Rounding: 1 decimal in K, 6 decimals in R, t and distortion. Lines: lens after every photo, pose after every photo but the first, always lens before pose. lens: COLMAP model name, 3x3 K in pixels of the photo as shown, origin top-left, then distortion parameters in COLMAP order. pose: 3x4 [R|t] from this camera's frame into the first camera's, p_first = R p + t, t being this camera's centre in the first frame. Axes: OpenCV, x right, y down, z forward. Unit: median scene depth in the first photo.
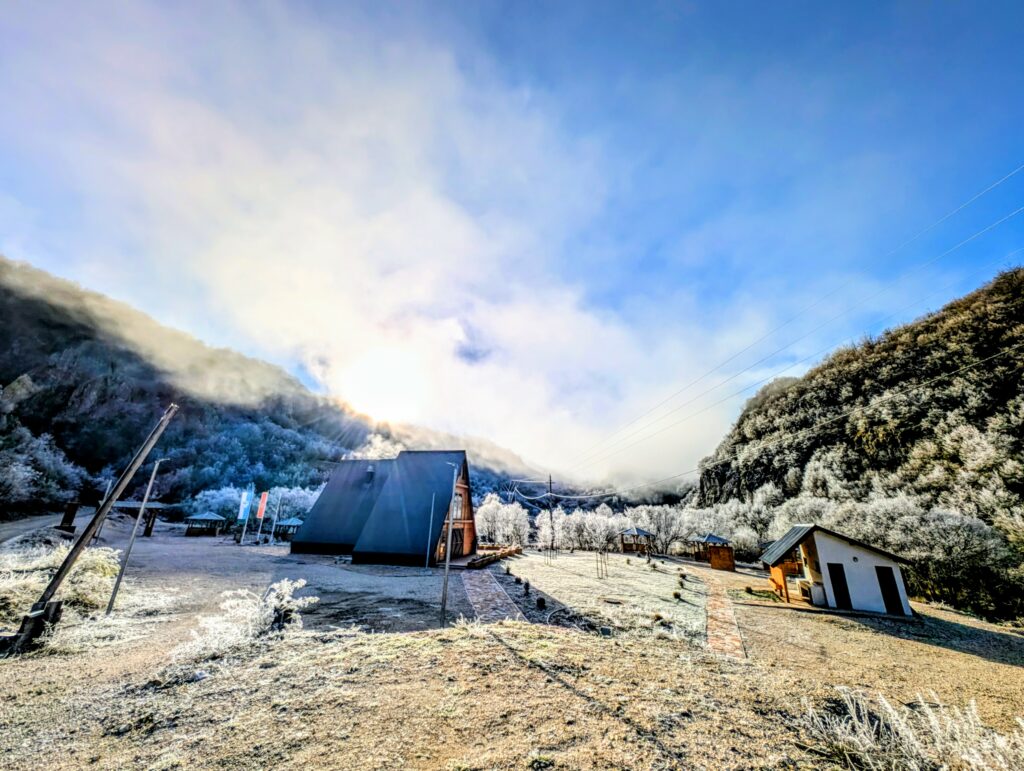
lens RADIAL K [[373.4, 0, 512.0], [0, 373.4, 385.5], [0, 0, 1]] dist [0.000300, -0.000063]
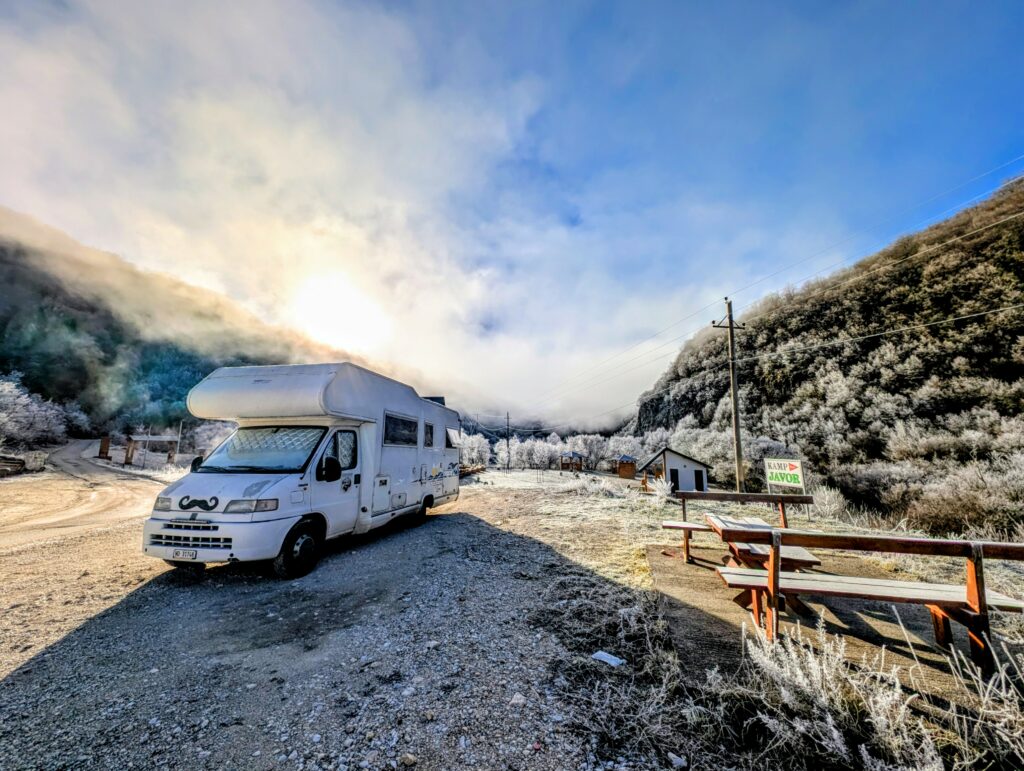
lens RADIAL K [[373.4, 0, 512.0], [0, 373.4, 385.5], [0, 0, 1]] dist [0.000300, -0.000063]
pose [[0.993437, 0.006945, 0.114171, -0.012977], [-0.027631, 0.983165, 0.180617, -0.034489], [-0.110994, -0.182586, 0.976905, -0.095052]]
